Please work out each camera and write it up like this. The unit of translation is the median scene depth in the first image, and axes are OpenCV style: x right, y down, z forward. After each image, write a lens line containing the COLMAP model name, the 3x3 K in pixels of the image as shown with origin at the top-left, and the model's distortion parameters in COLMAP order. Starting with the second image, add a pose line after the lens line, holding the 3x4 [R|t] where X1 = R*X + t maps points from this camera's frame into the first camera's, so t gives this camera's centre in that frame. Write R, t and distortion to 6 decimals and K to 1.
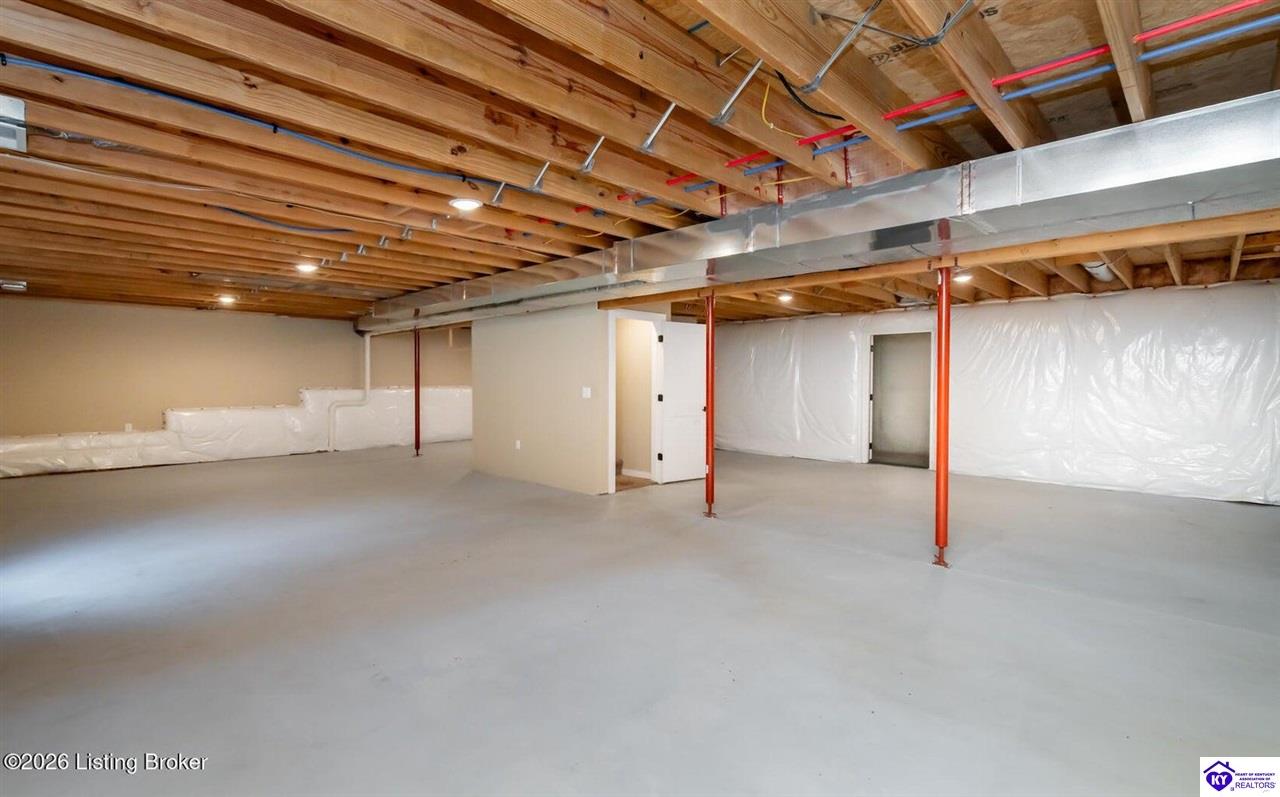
lens RADIAL K [[608.2, 0, 640.0], [0, 608.2, 398.5], [0, 0, 1]] dist [-0.000010, -0.000229]
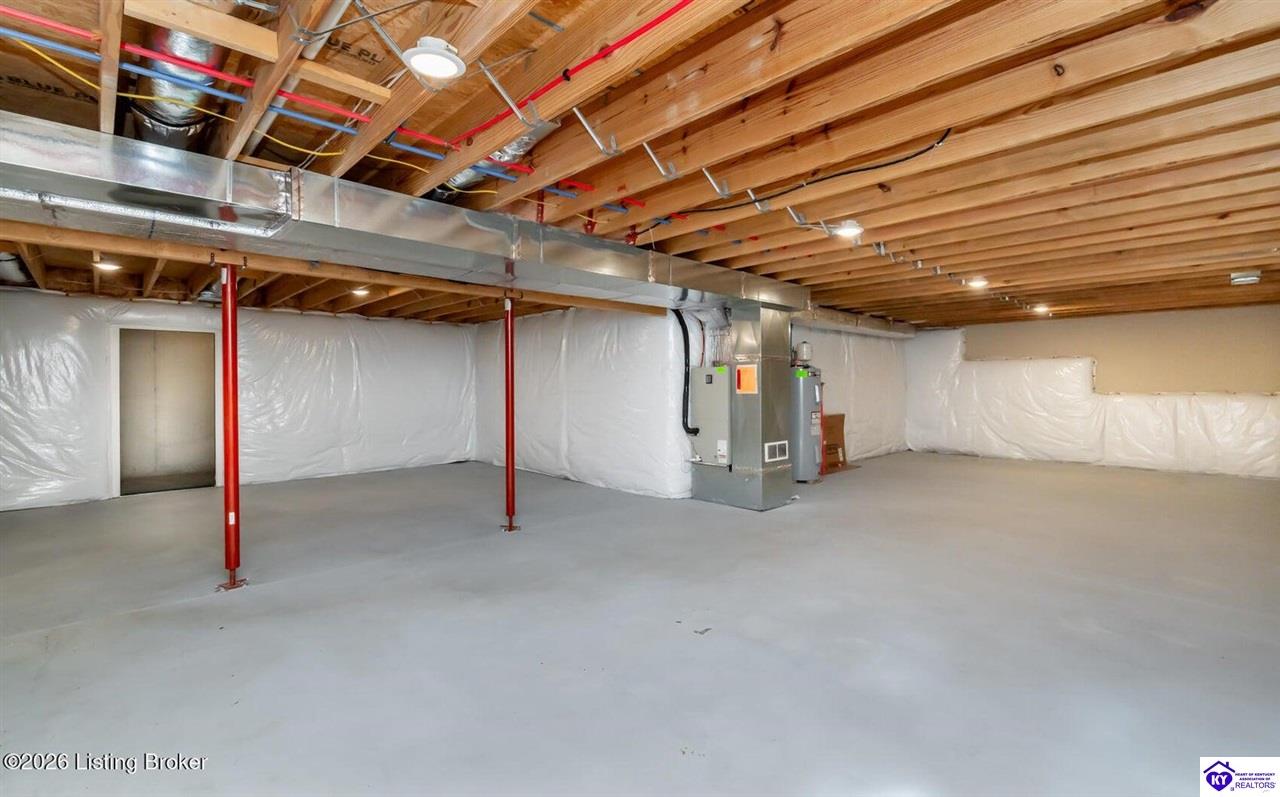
lens RADIAL K [[560.3, 0, 655.4], [0, 560.3, 389.0], [0, 0, 1]] dist [0.003789, 0.000109]
pose [[0.030576, -0.012826, 0.999450, -0.328842], [0.038632, 0.999186, 0.011641, -0.011441], [-0.998786, 0.038255, 0.031046, 0.329640]]
